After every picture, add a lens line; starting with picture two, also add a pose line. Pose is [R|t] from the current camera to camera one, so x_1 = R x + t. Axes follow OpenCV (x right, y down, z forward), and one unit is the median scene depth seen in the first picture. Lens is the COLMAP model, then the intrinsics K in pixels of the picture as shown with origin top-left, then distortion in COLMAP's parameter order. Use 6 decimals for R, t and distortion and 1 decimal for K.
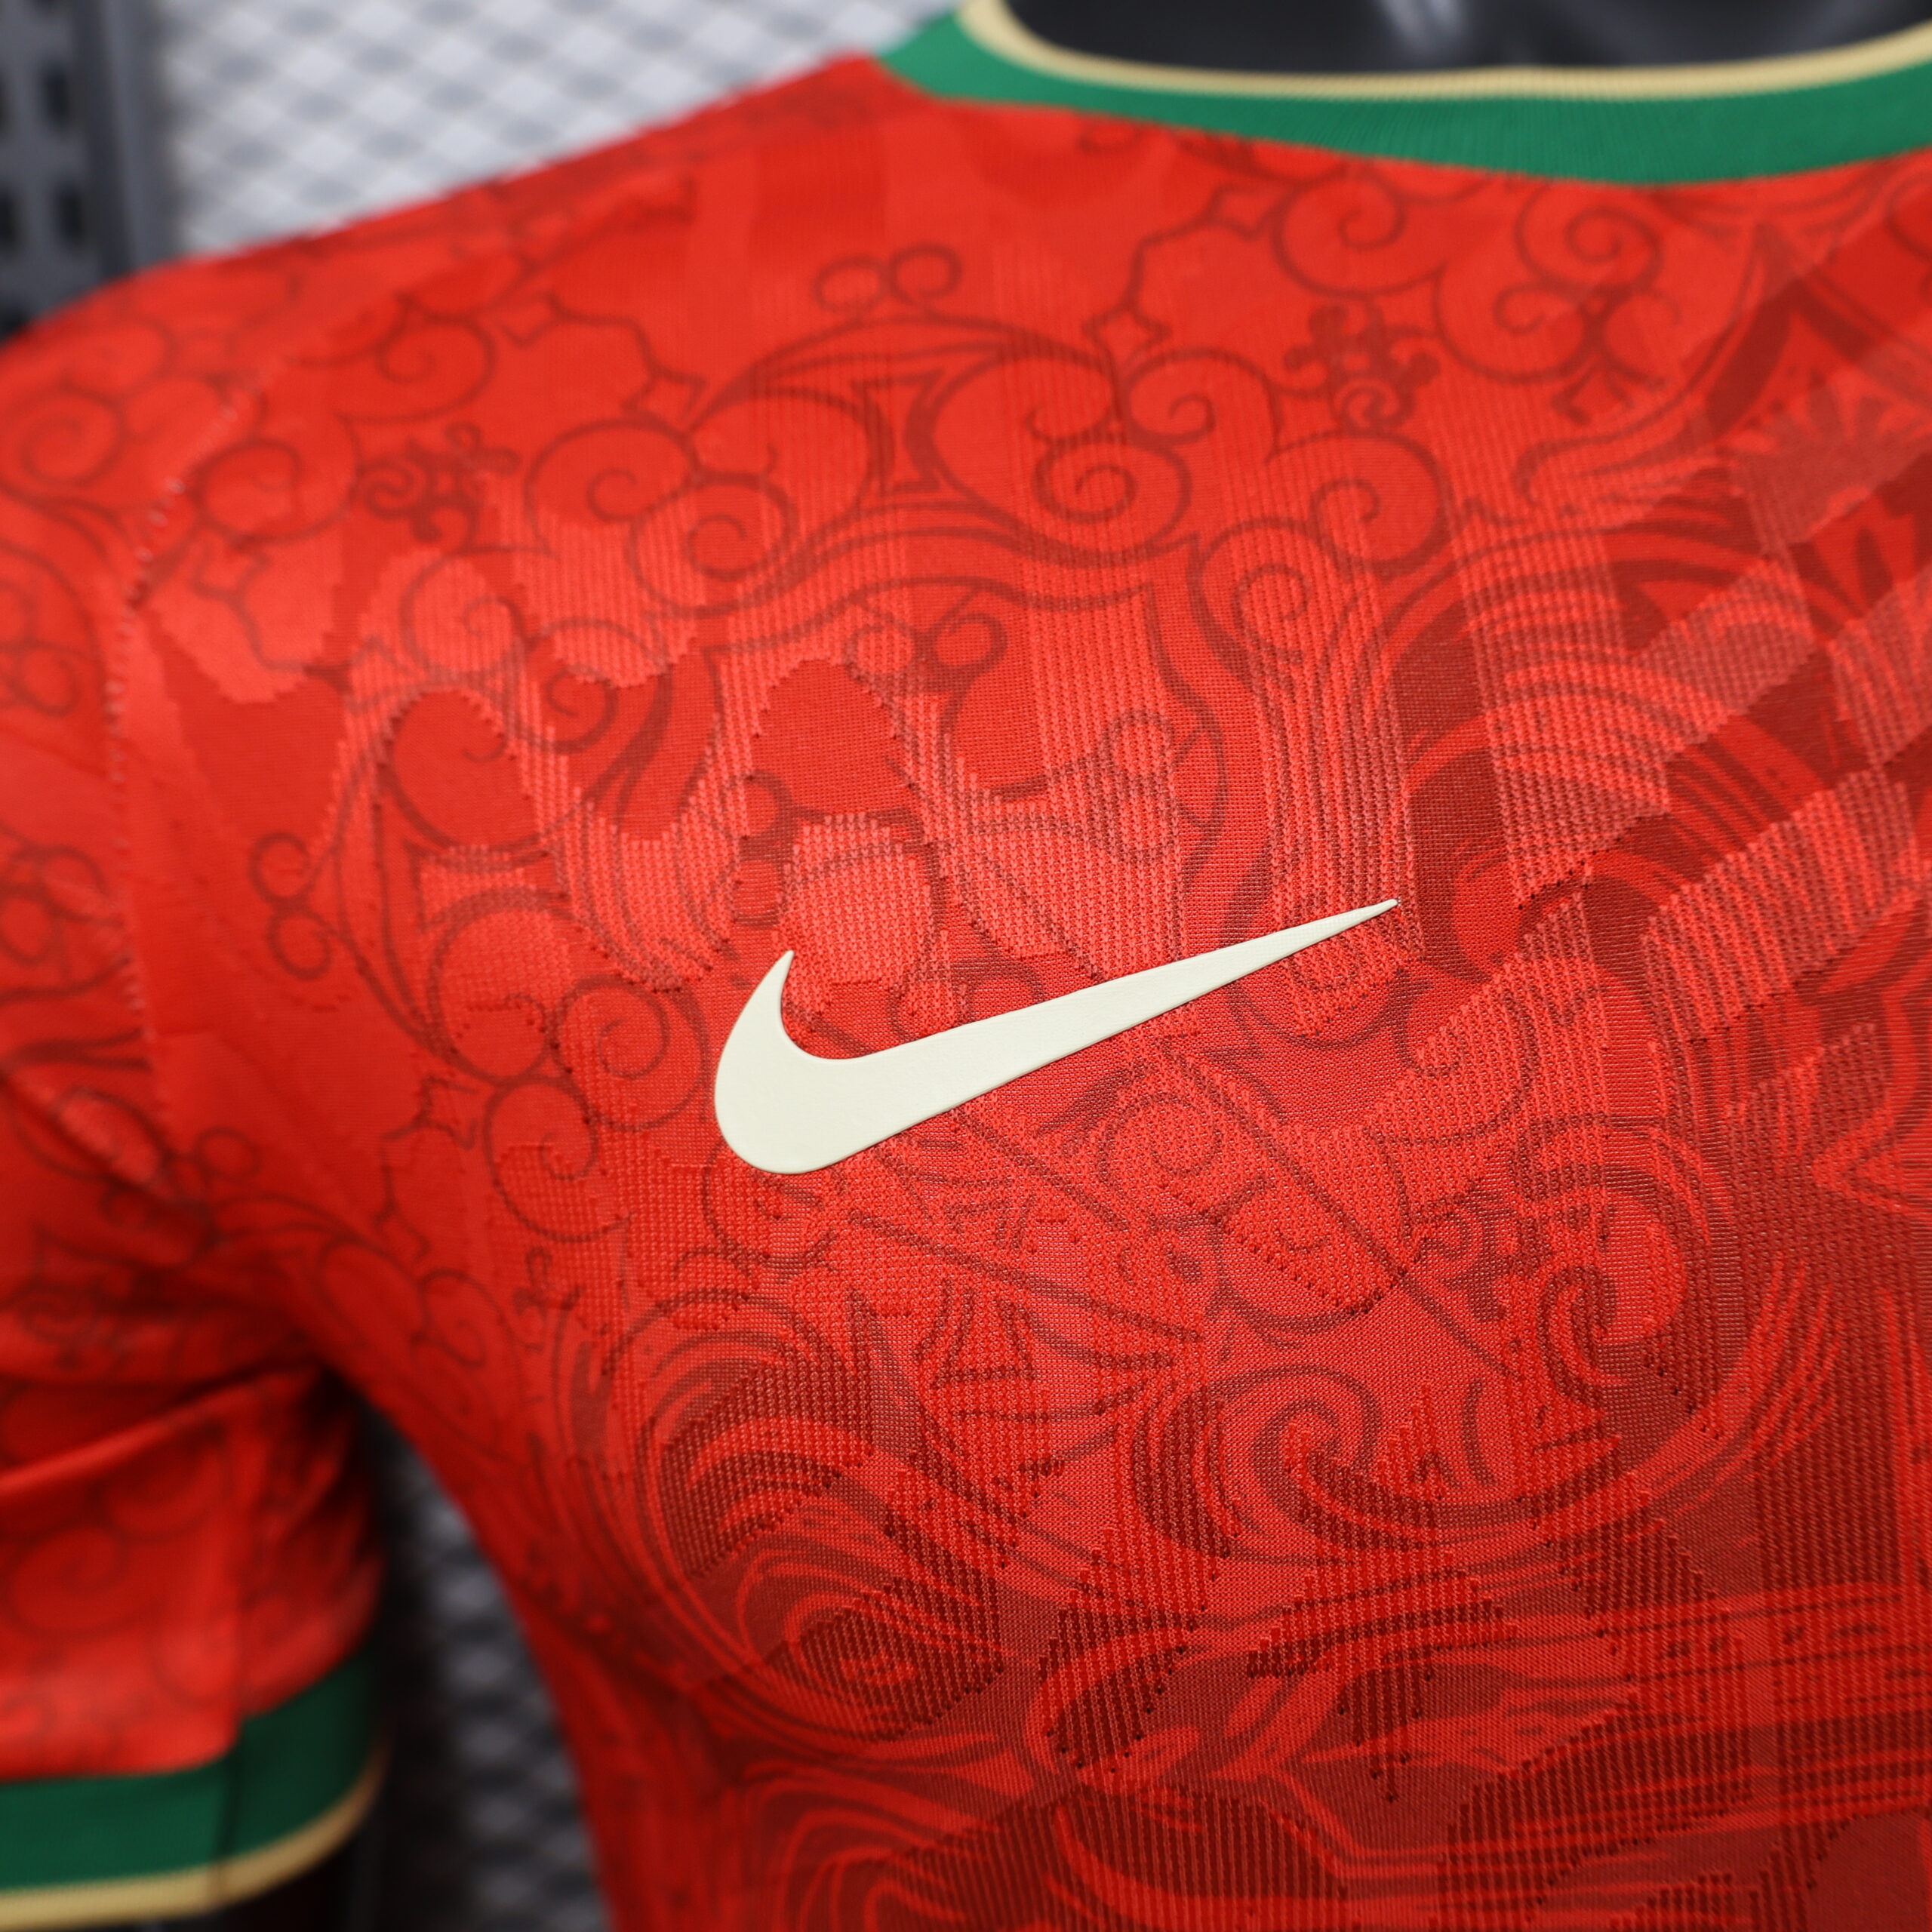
lens RADIAL K [[2152.8, 0, 966.5], [0, 2152.8, 958.6], [0, 0, 1]] dist [-0.007196, 0.000000]
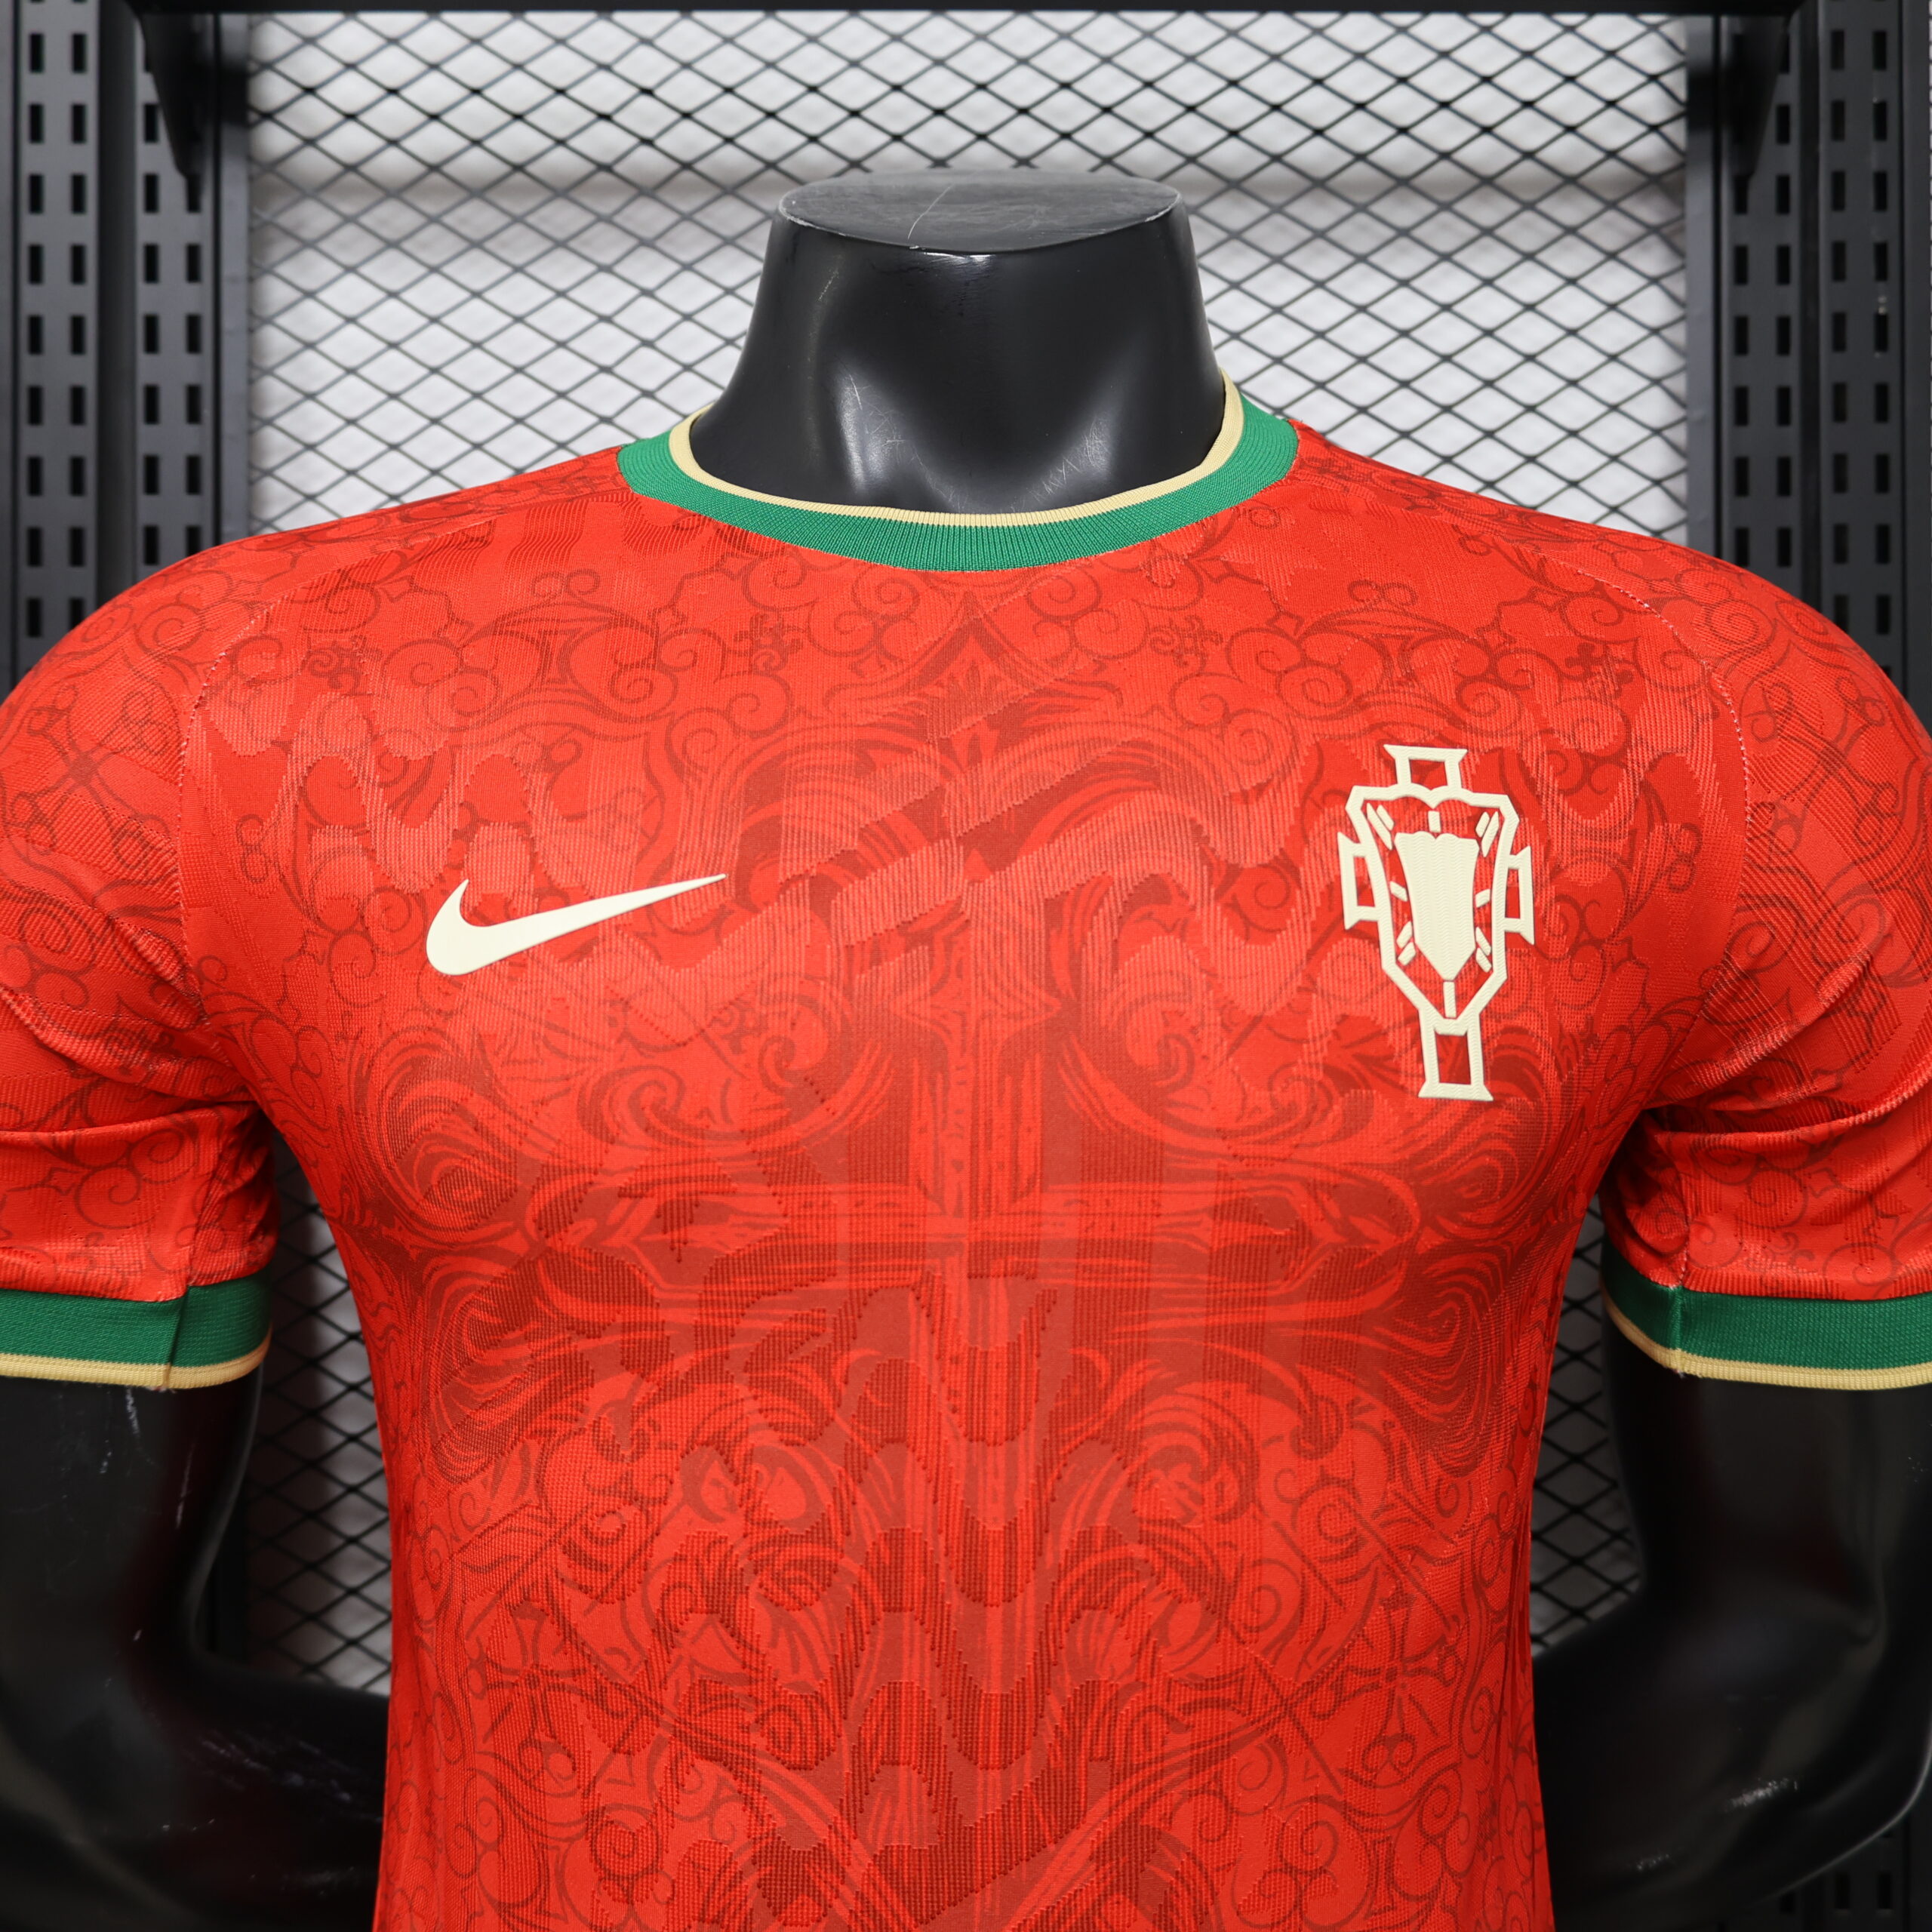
lens RADIAL K [[2152.8, 0, 965.6], [0, 2152.8, 970.5], [0, 0, 1]] dist [-0.007196, 0.000000]
pose [[0.996283, 0.082135, -0.025962, 0.486858], [-0.083982, 0.993200, -0.080625, 0.220615], [0.019164, 0.082506, 0.996406, -1.182781]]
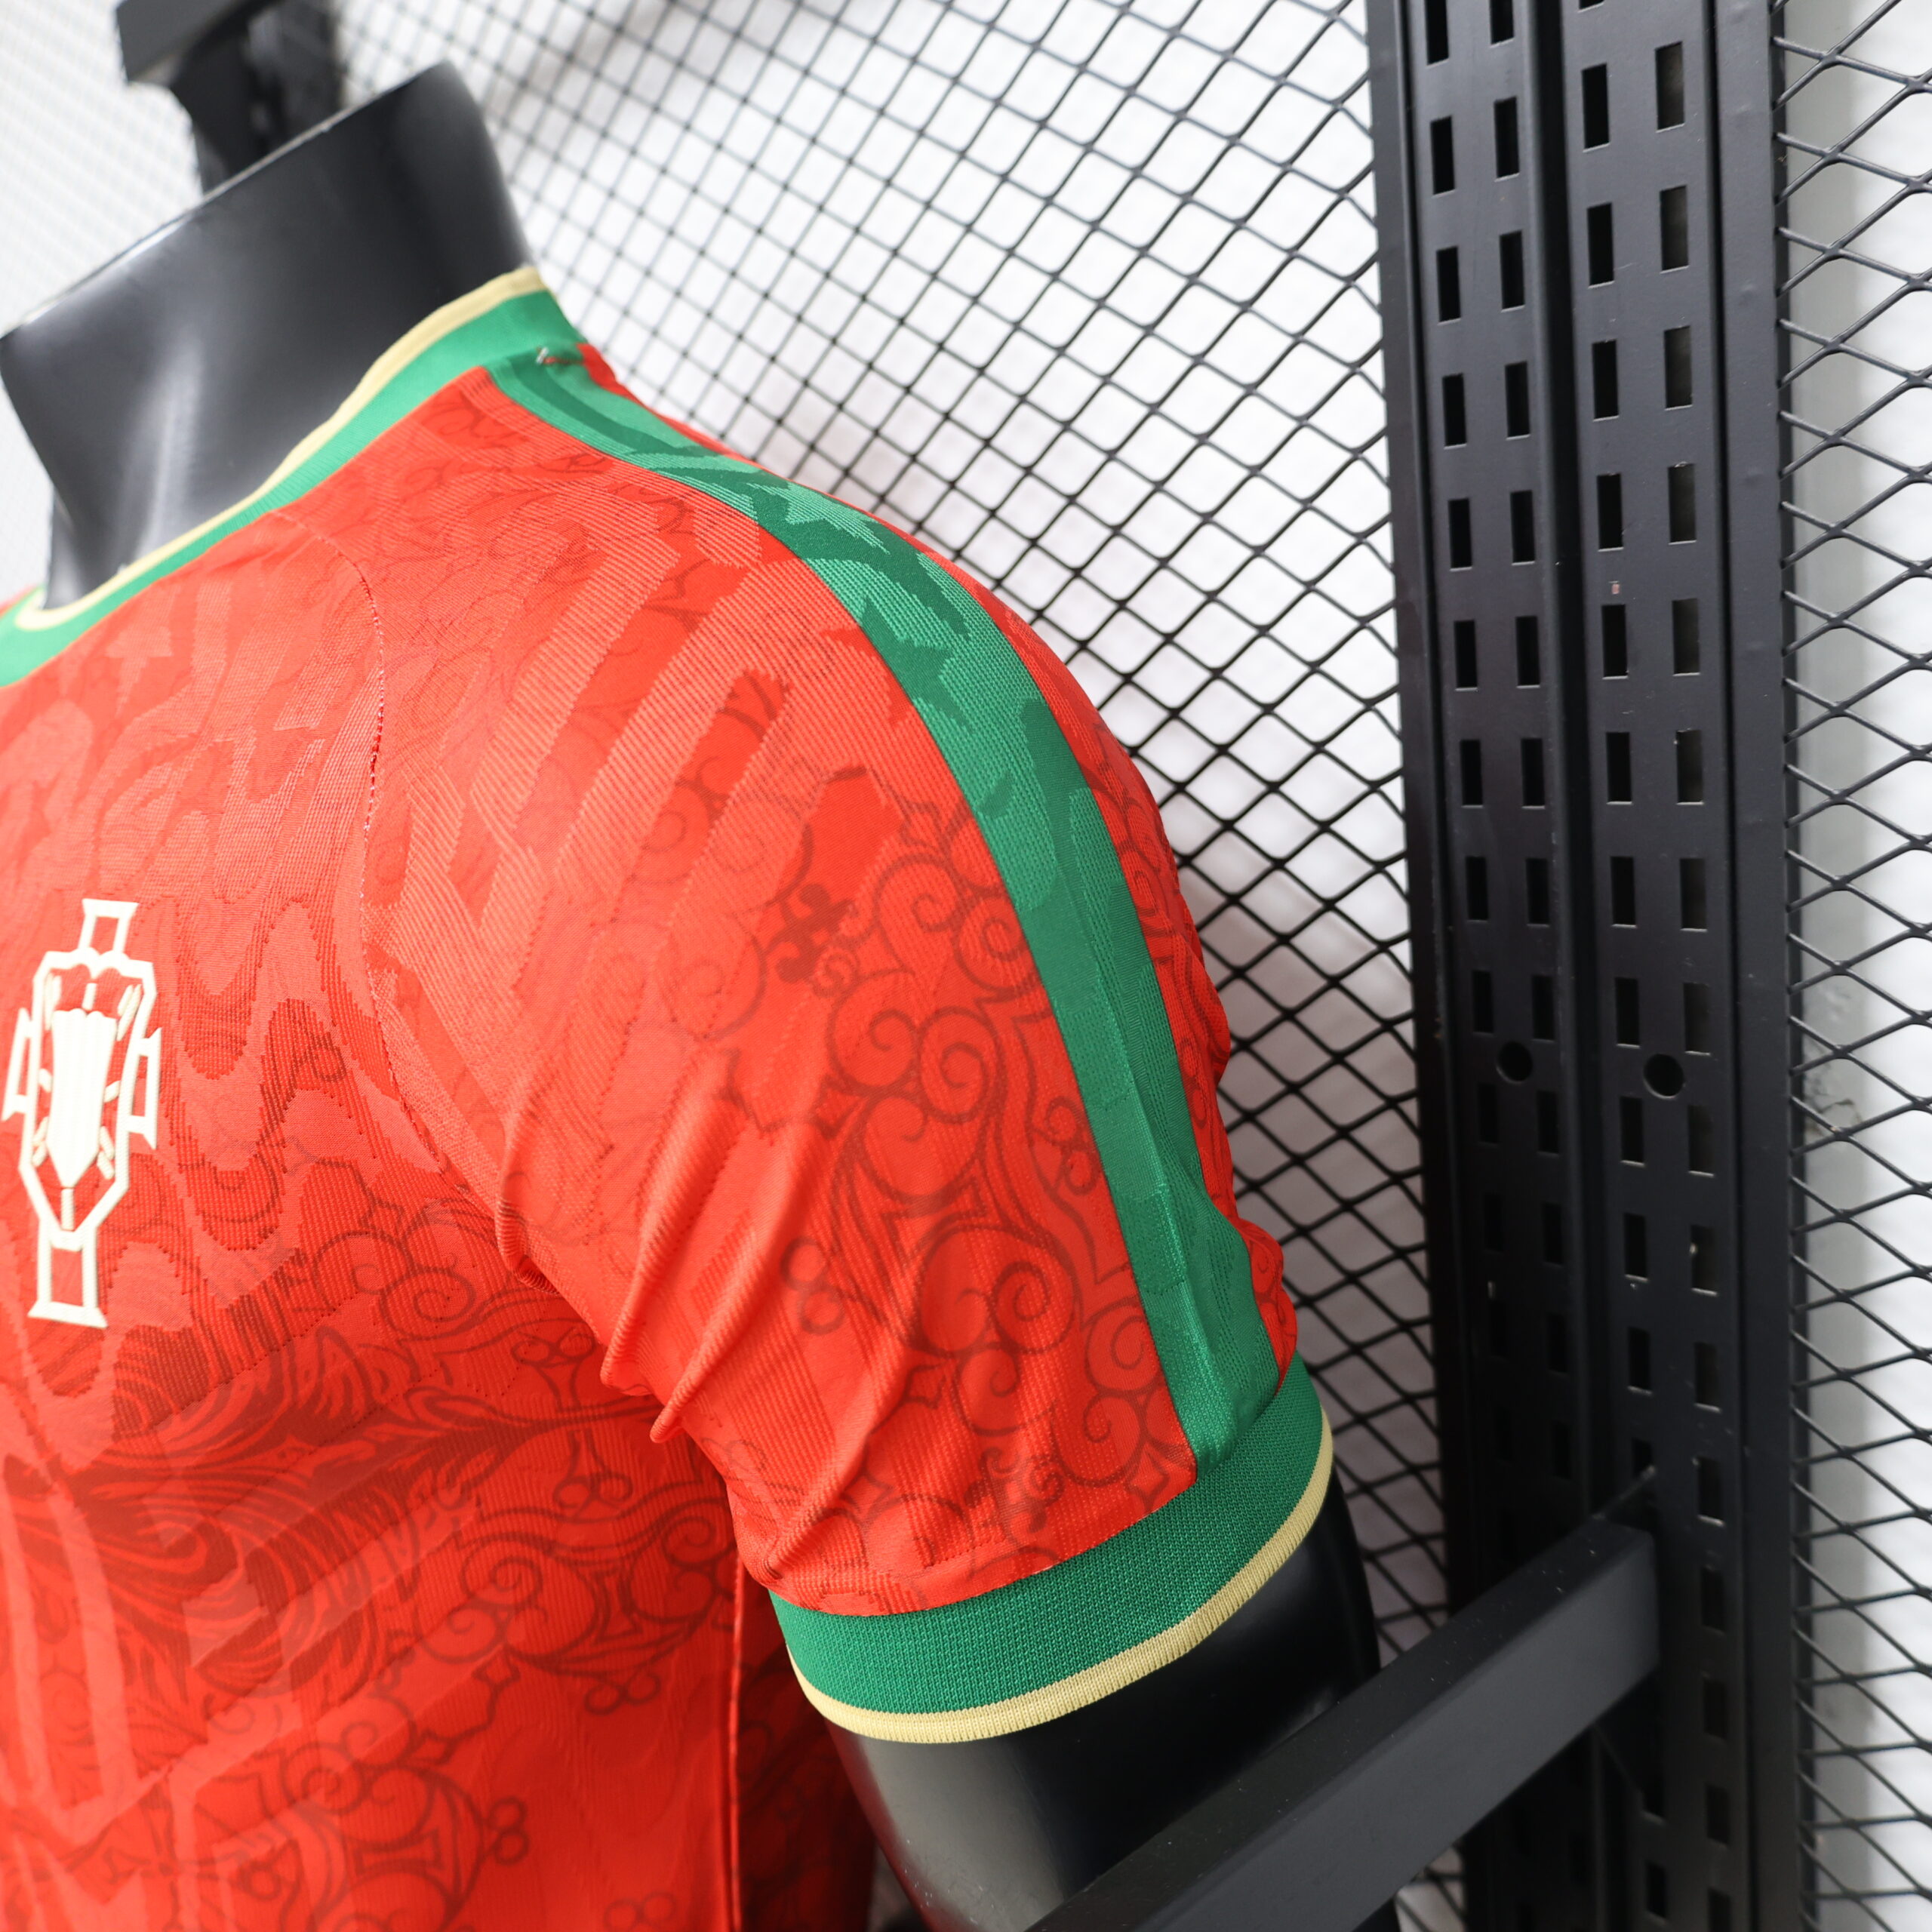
lens RADIAL K [[2152.8, 0, 962.5], [0, 2152.8, 959.4], [0, 0, 1]] dist [-0.007196, 0.000000]
pose [[0.602717, 0.156421, -0.782474, 2.844397], [-0.000103, 0.980614, 0.195951, -0.553721], [0.797955, -0.118022, 0.591048, 0.504110]]
